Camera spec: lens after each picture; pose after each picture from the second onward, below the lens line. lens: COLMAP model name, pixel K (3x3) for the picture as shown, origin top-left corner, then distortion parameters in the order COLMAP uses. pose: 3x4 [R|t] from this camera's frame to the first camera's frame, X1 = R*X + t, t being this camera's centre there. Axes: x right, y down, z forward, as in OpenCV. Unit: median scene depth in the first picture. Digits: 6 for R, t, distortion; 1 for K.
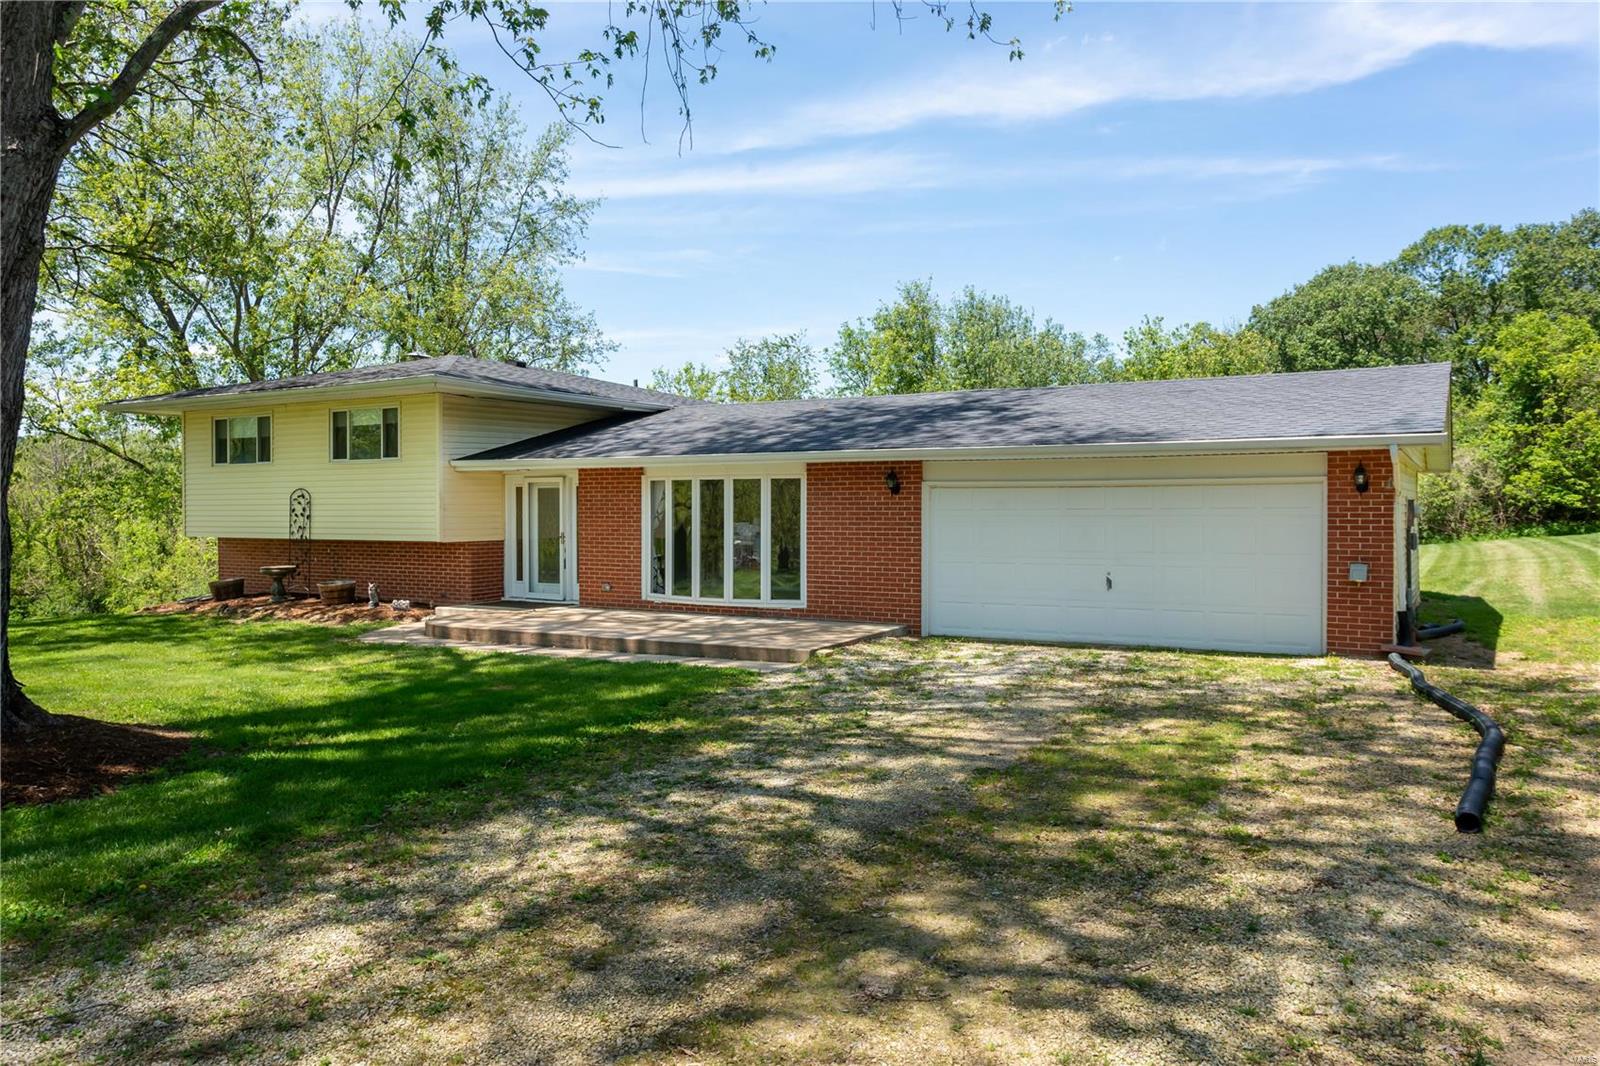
lens RADIAL K [[1176.0, 0, 789.1], [0, 1176.0, 529.8], [0, 0, 1]] dist [0.009665, 0.000576]
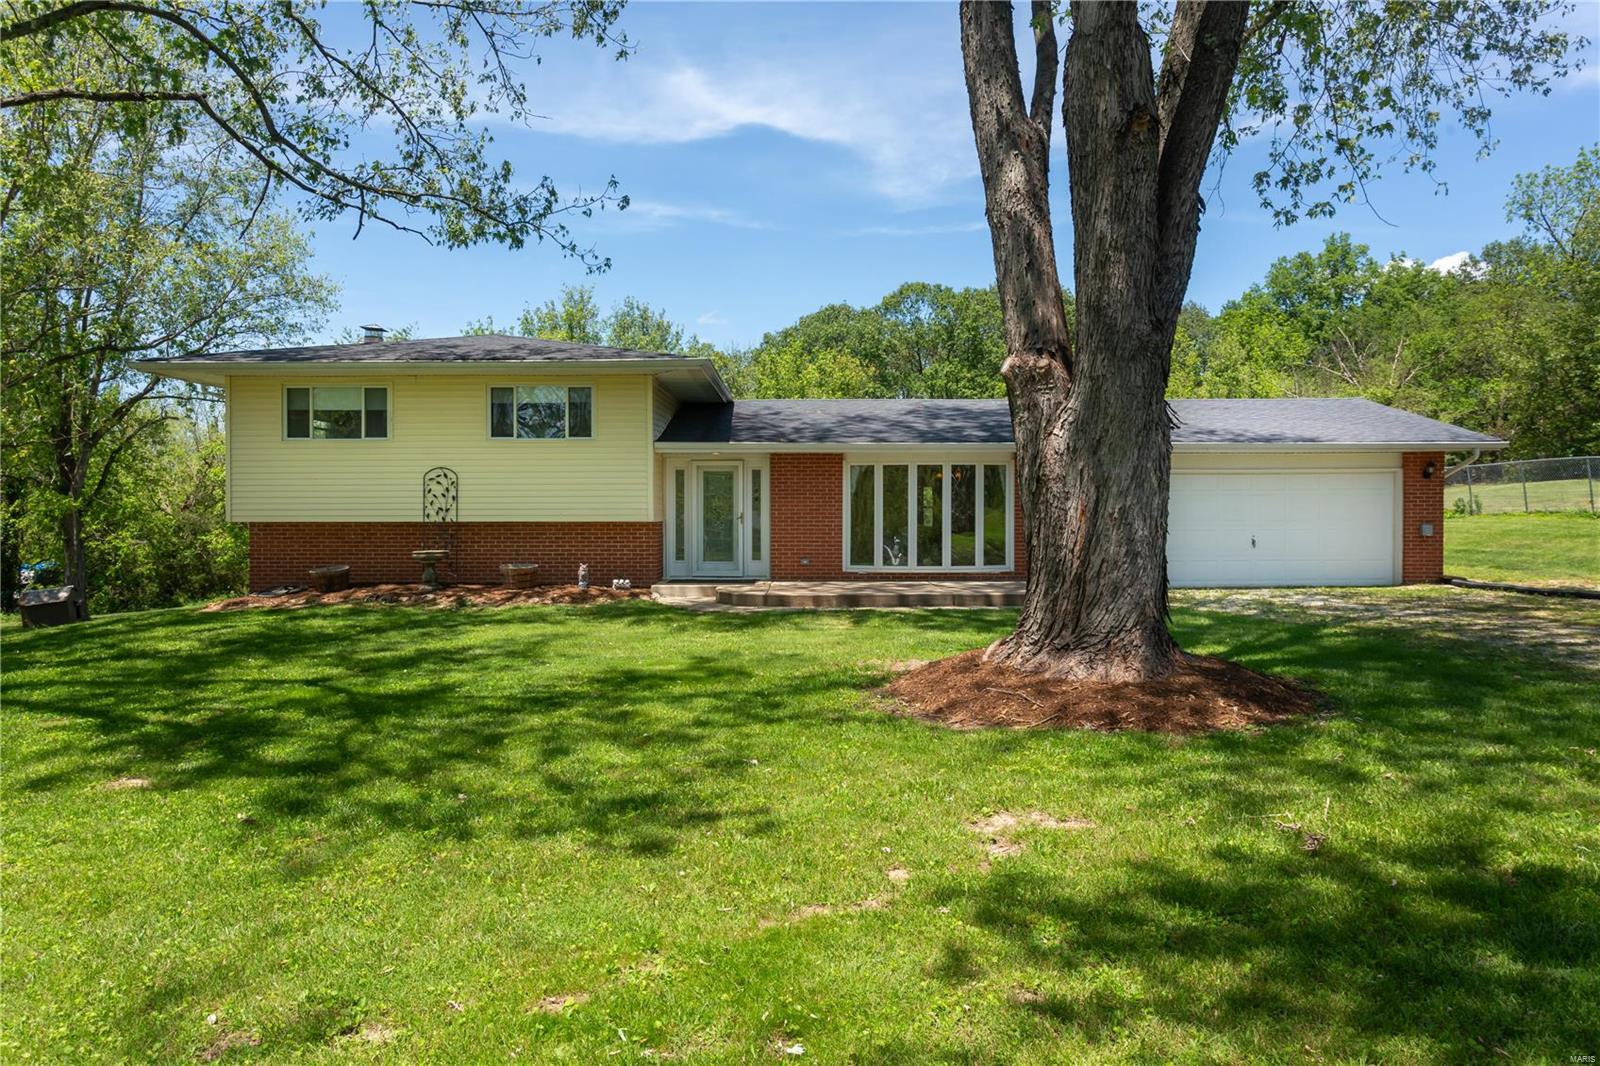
lens RADIAL K [[1134.9, 0, 749.1], [0, 1134.9, 513.9], [0, 0, 1]] dist [0.004977, 0.013675]
pose [[0.860713, -0.002968, 0.509082, -0.677127], [0.010036, 0.999888, -0.011139, 0.014720], [-0.508991, 0.014697, 0.860646, 0.107132]]
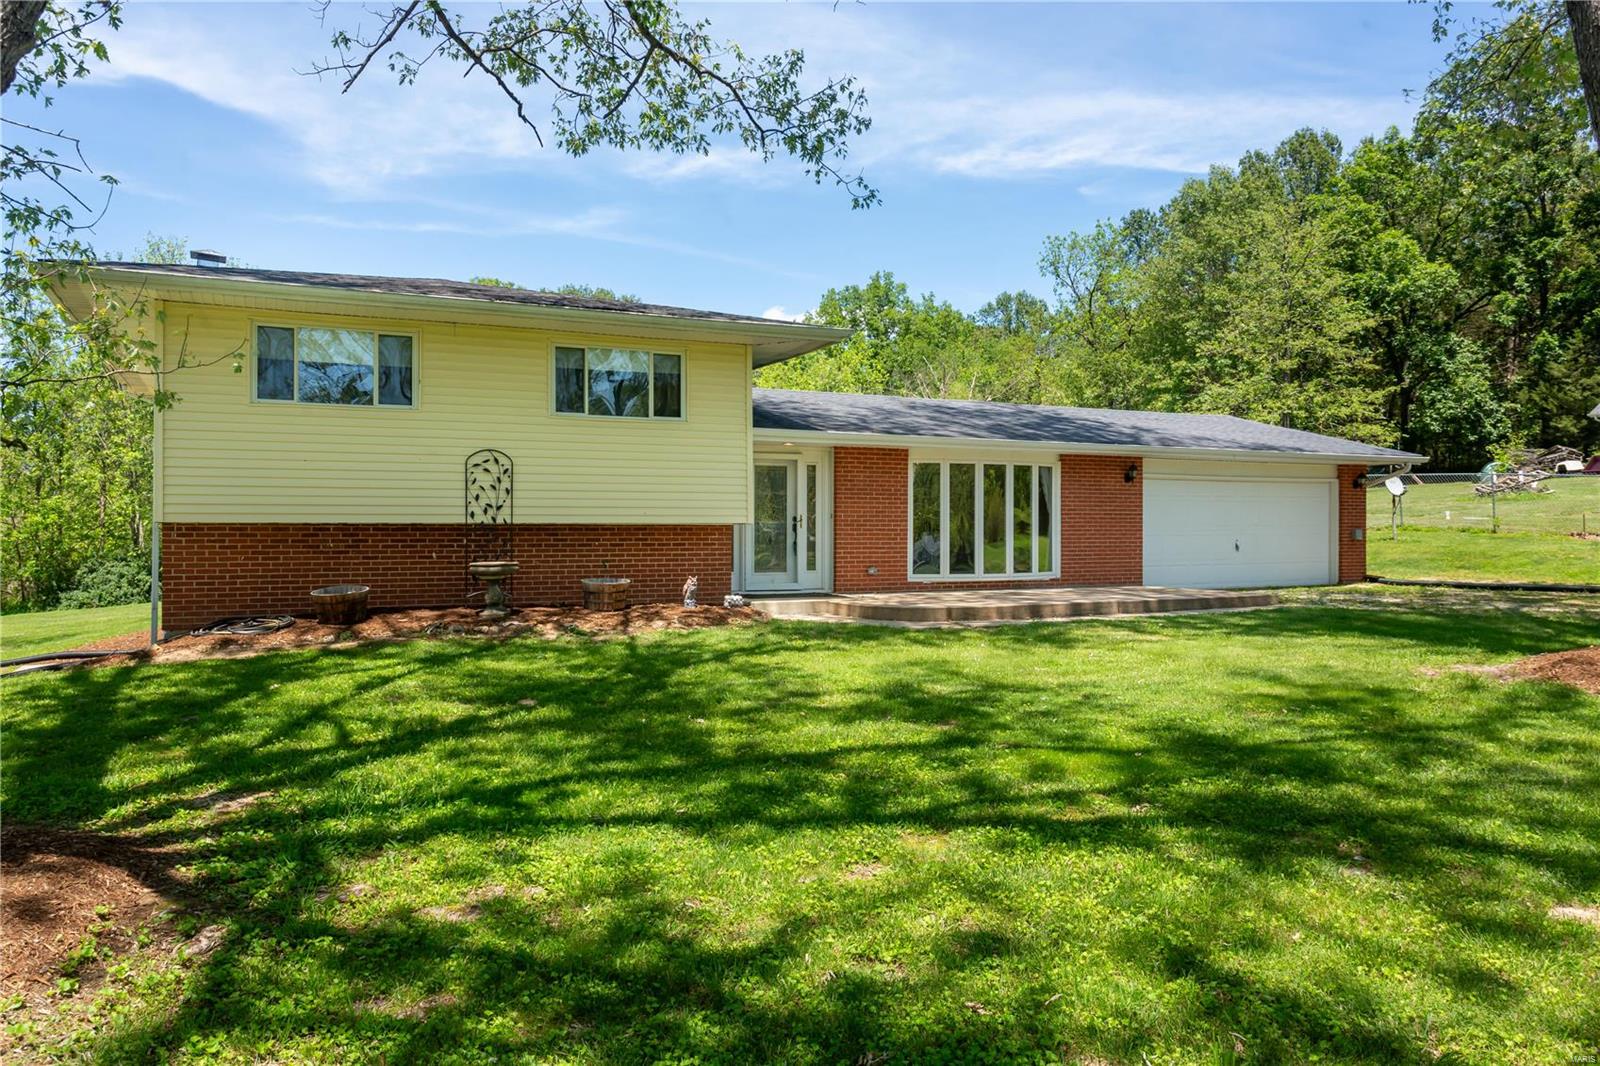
lens RADIAL K [[1176.0, 0, 793.4], [0, 1176.0, 532.0], [0, 0, 1]] dist [0.009665, 0.000576]
pose [[0.538006, -0.003041, 0.842936, -0.919221], [0.013315, 0.999899, -0.004891, 0.019370], [-0.842836, 0.013855, 0.537992, 0.492956]]
